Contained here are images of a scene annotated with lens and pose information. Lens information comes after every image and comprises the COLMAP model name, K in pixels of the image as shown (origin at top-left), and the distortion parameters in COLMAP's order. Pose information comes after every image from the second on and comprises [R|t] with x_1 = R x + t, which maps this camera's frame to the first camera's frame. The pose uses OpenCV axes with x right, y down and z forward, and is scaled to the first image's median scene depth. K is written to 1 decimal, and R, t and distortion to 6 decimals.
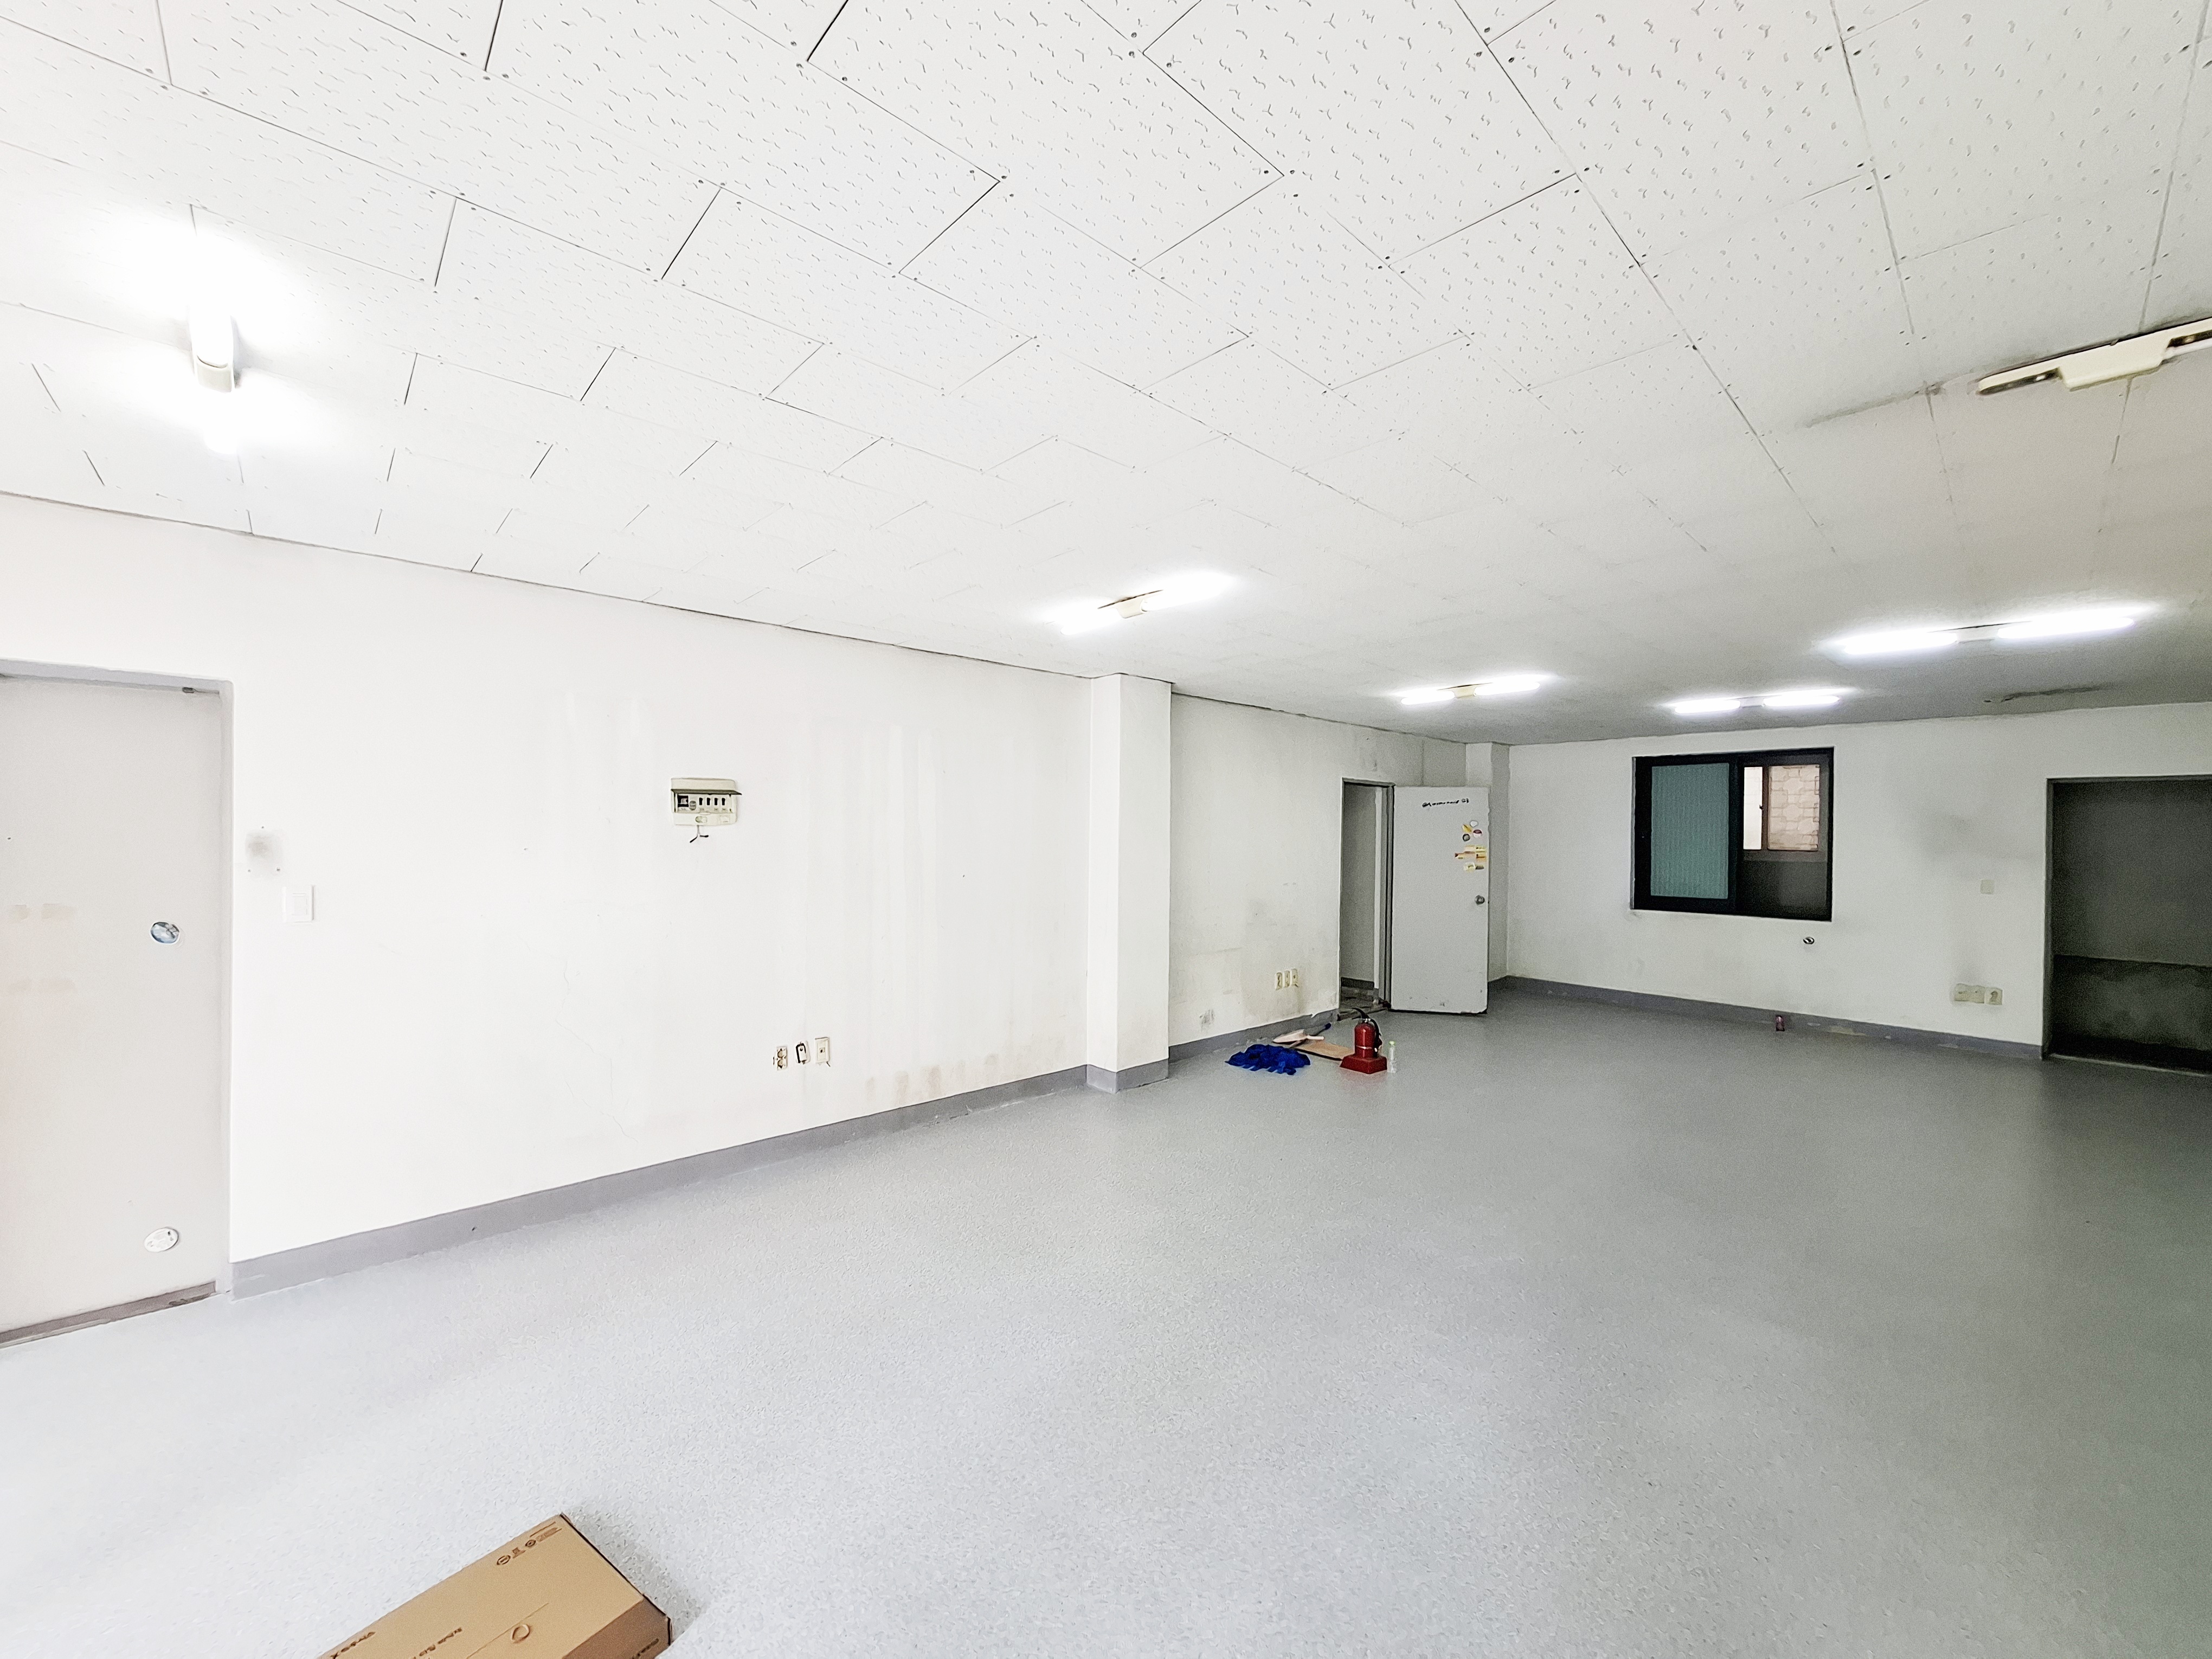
lens RADIAL K [[875.3, 0, 1099.2], [0, 875.3, 828.5], [0, 0, 1]] dist [-0.000915, -0.000006]
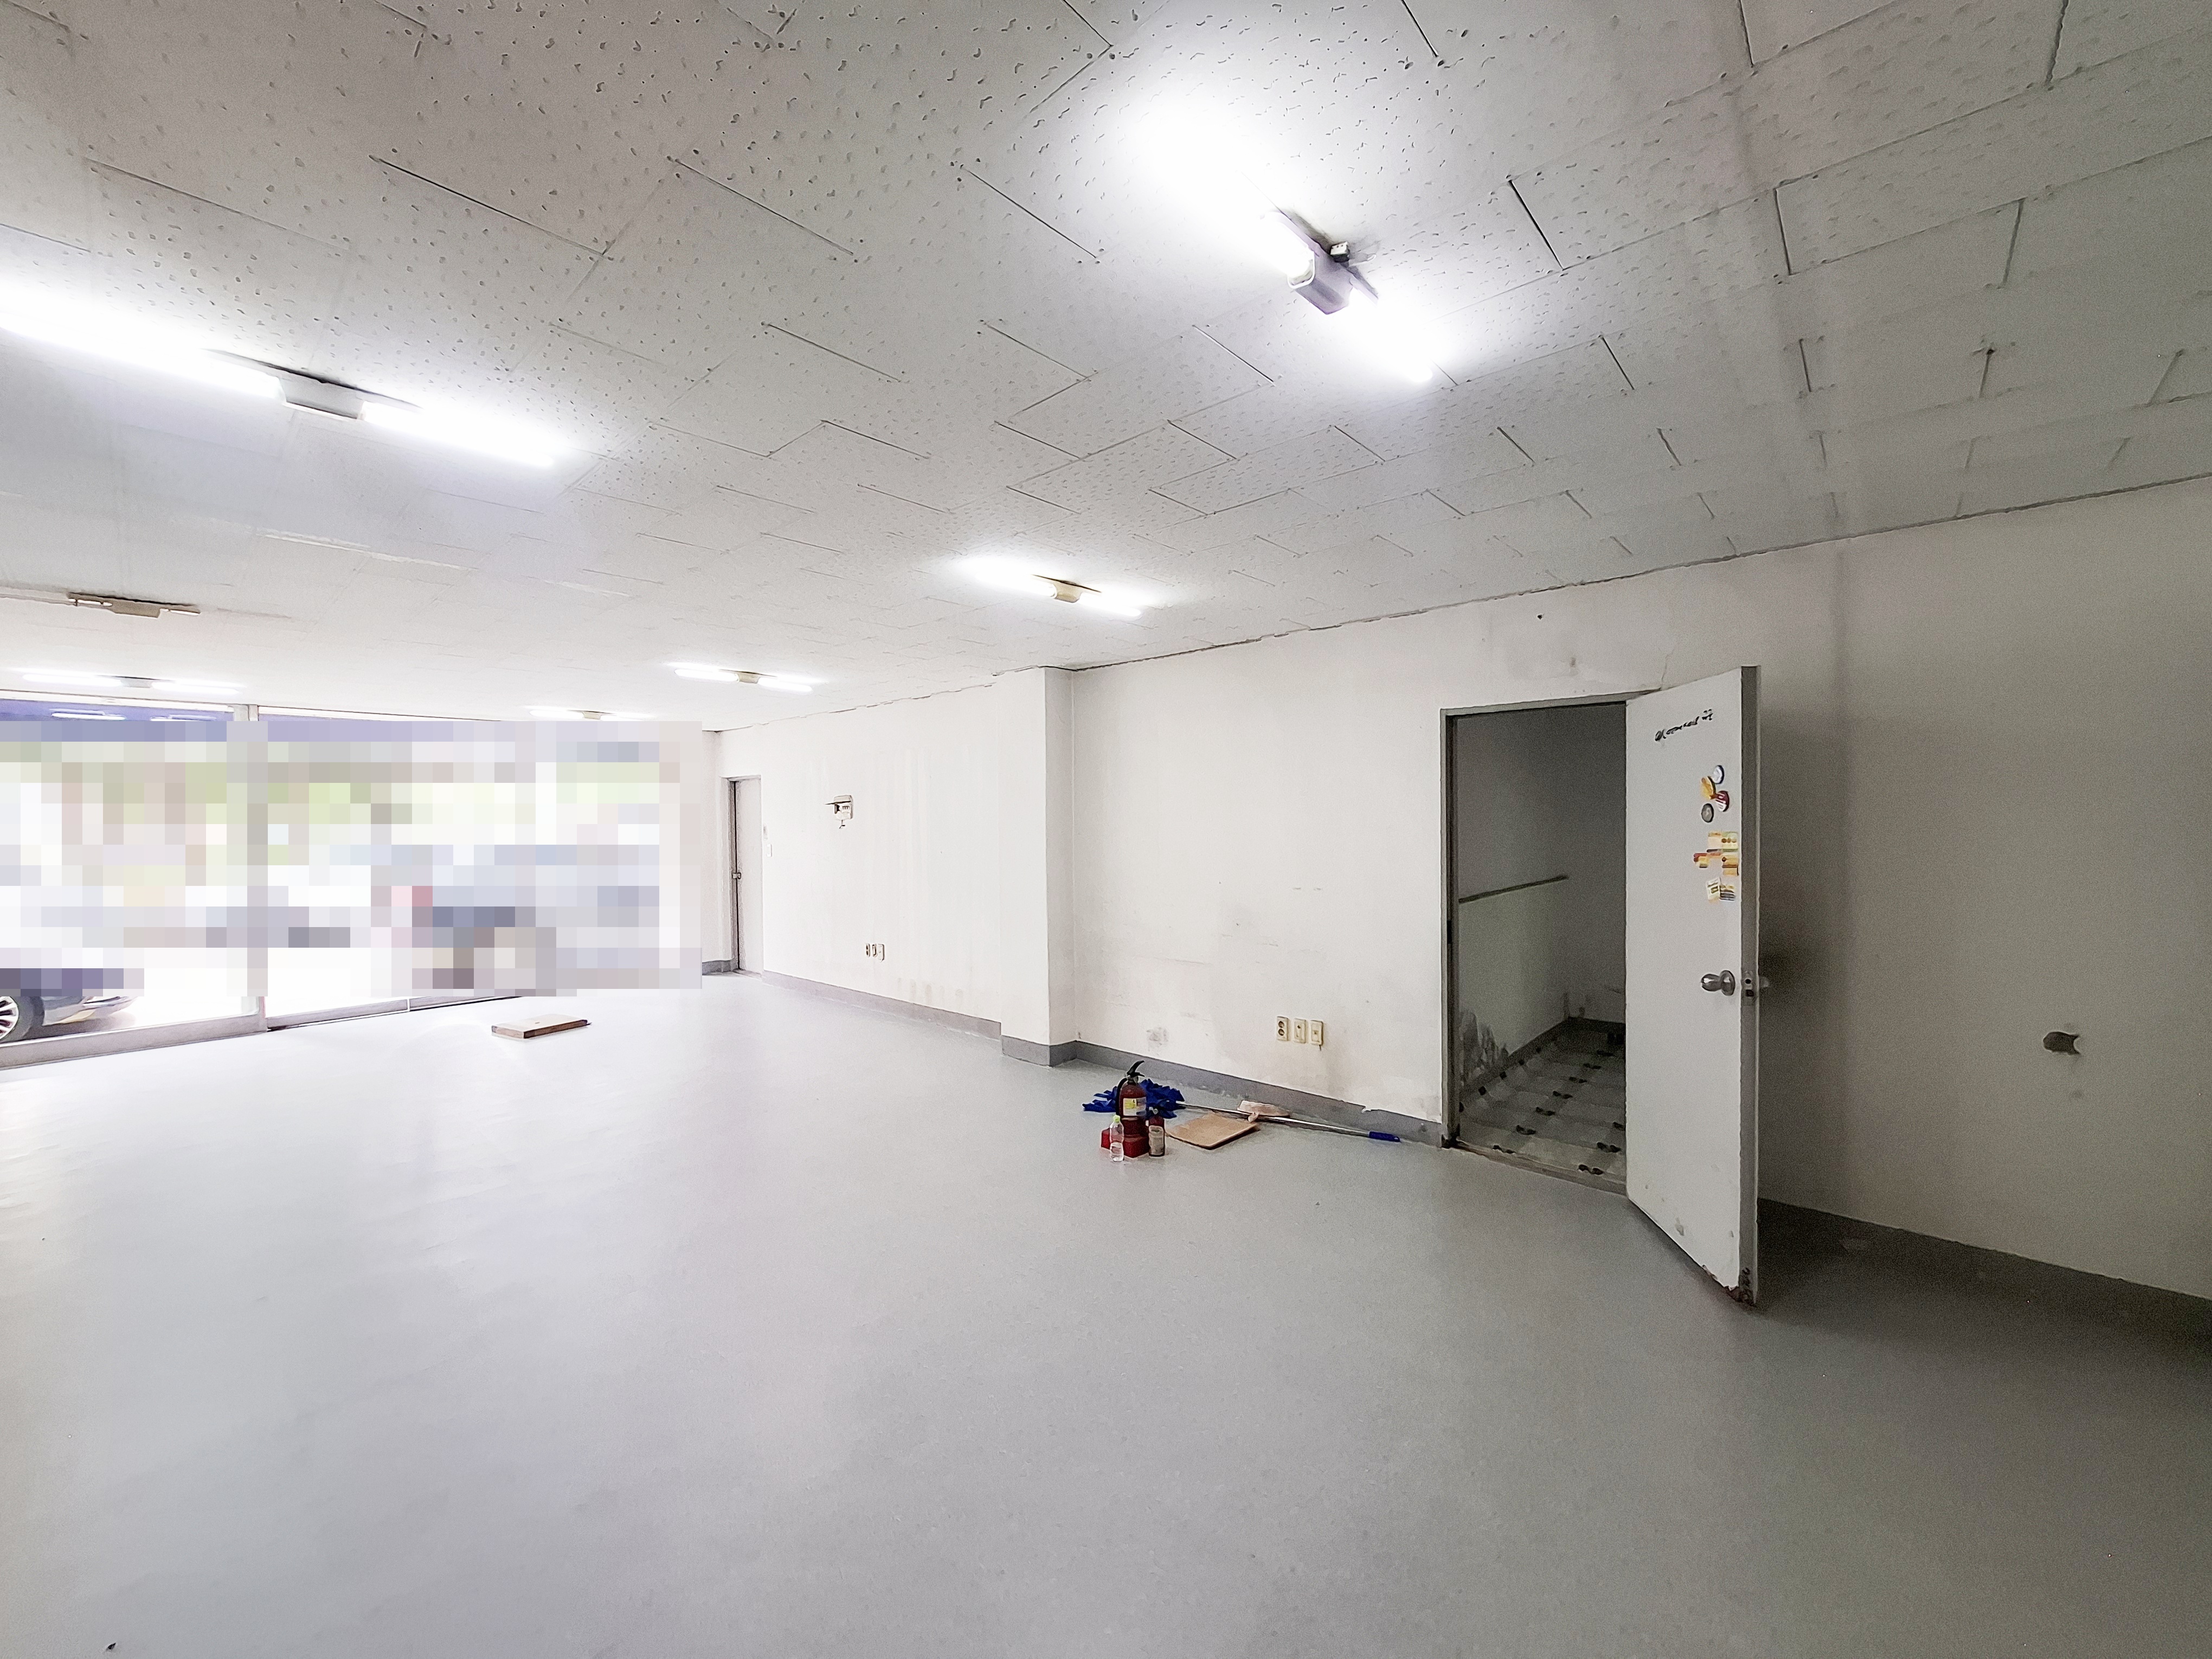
lens RADIAL K [[875.3, 0, 1102.7], [0, 875.3, 831.7], [0, 0, 1]] dist [-0.000915, -0.000006]
pose [[0.101480, 0.001457, -0.994836, 0.901830], [0.012250, 0.999921, 0.002714, 0.016501], [0.994762, -0.012462, 0.101455, 0.815890]]
